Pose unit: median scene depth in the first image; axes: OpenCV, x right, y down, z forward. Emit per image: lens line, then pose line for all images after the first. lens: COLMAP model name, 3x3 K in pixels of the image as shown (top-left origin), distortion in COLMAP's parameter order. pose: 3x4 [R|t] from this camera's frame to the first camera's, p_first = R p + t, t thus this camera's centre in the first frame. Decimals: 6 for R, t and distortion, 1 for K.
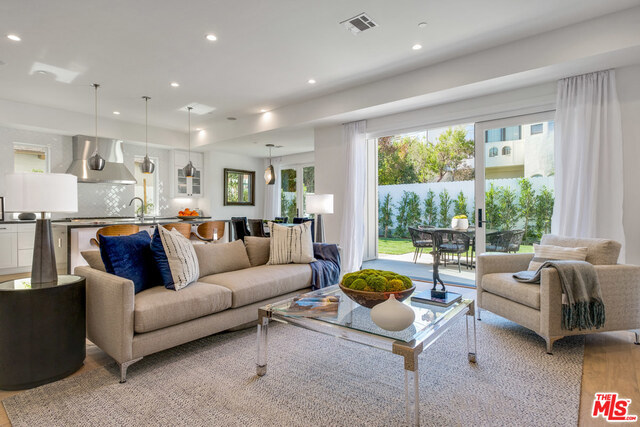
lens RADIAL K [[333.8, 0, 324.6], [0, 333.8, 217.6], [0, 0, 1]] dist [-0.002484, -0.002387]
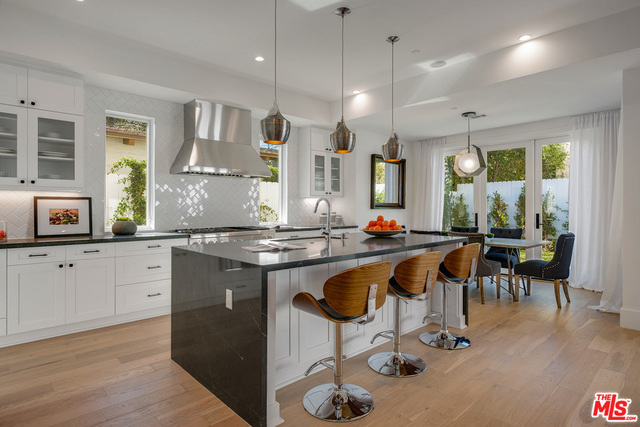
lens RADIAL K [[345.7, 0, 320.7], [0, 345.7, 208.4], [0, 0, 1]] dist [0.007306, 0.001161]
pose [[0.992202, -0.000860, -0.124639, -0.359783], [-0.002681, 0.999598, -0.028242, -0.018188], [0.124613, 0.028356, 0.991800, 0.324315]]
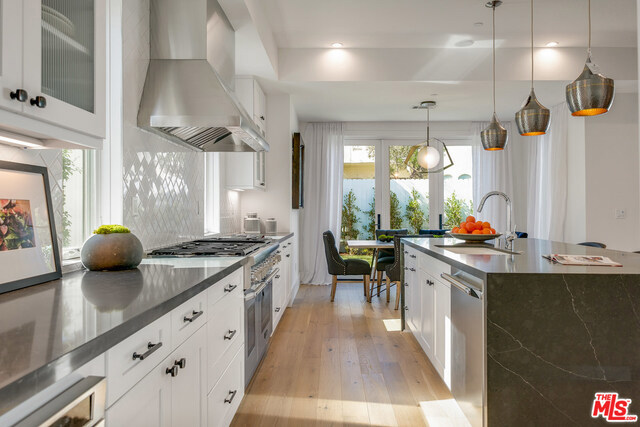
lens RADIAL K [[457.0, 0, 315.2], [0, 457.0, 211.3], [0, 0, 1]] dist [-0.023056, -0.001514]
pose [[0.789742, 0.000294, 0.613439, -0.784290], [0.017478, 0.999583, -0.022980, -0.018156], [-0.613190, 0.028870, 0.789408, 0.518919]]
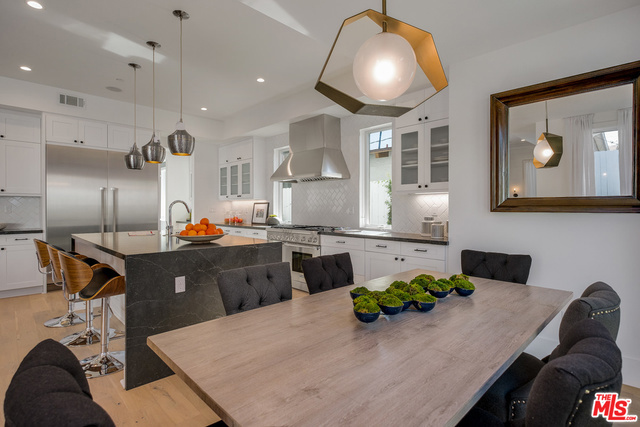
lens RADIAL K [[326.7, 0, 320.8], [0, 326.7, 206.9], [0, 0, 1]] dist [0.002103, -0.000108]
pose [[-0.093149, 0.006440, -0.995631, 0.045415], [-0.018165, 0.999802, 0.008167, -0.045158], [0.995486, 0.018846, -0.093013, 0.985591]]
